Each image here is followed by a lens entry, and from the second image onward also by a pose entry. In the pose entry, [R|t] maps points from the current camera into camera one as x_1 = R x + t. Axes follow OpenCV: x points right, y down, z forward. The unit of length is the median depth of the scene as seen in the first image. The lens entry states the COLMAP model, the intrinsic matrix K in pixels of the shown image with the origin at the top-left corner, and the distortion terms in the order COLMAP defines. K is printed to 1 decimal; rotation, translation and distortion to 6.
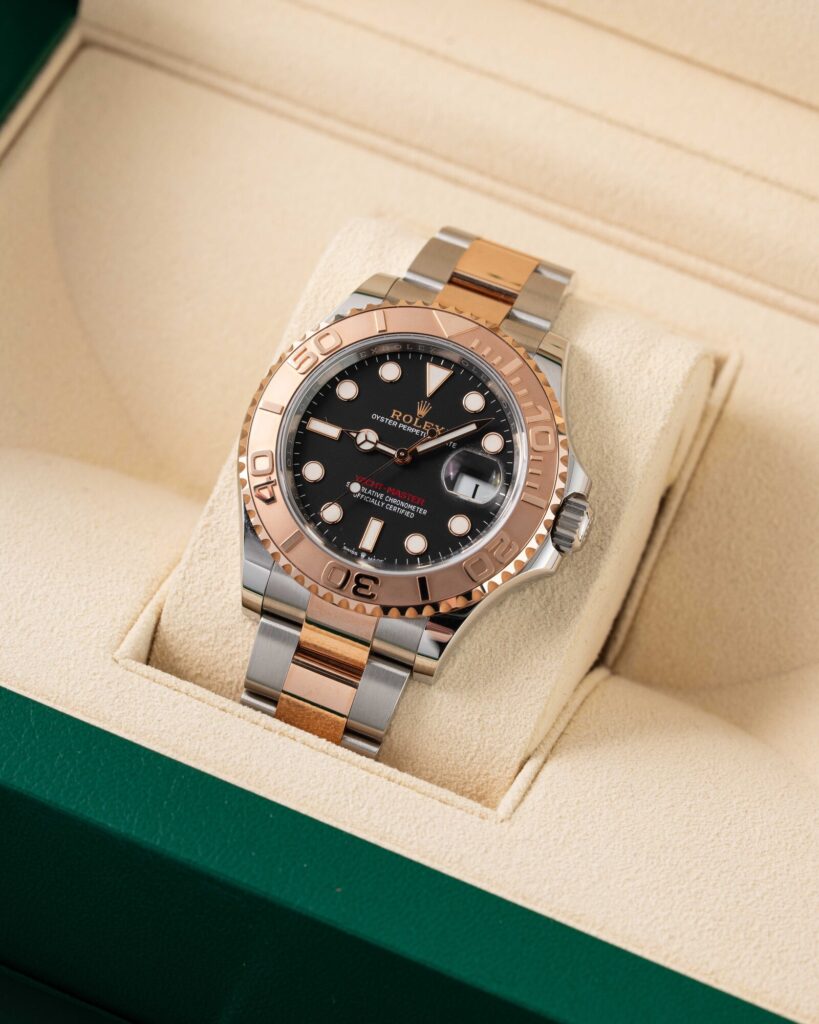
lens RADIAL K [[4589.8, 0, 386.4], [0, 4589.8, 438.6], [0, 0, 1]] dist [0.000818, 0.000000]
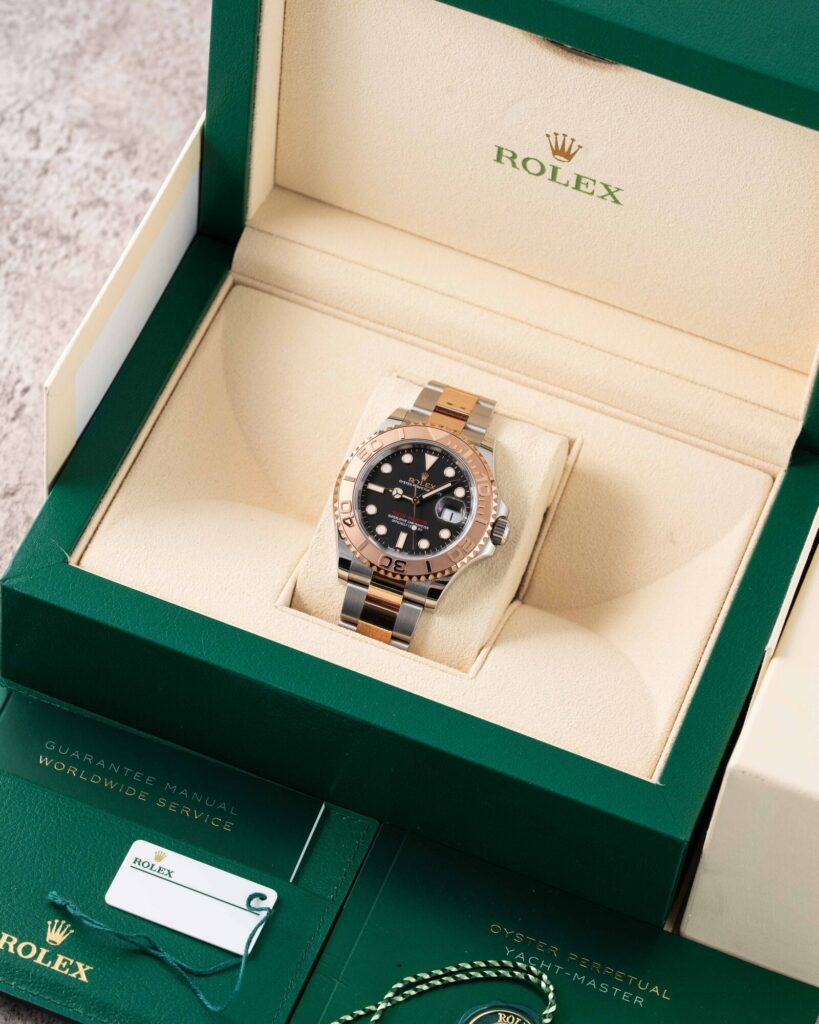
lens RADIAL K [[4589.8, 0, 409.7], [0, 4589.8, 512.9], [0, 0, 1]] dist [0.000818, 0.000000]
pose [[0.998932, -0.035574, 0.029496, -0.057125], [0.034390, 0.998620, 0.039700, -0.069068], [-0.030867, -0.038644, 0.998776, -0.987749]]
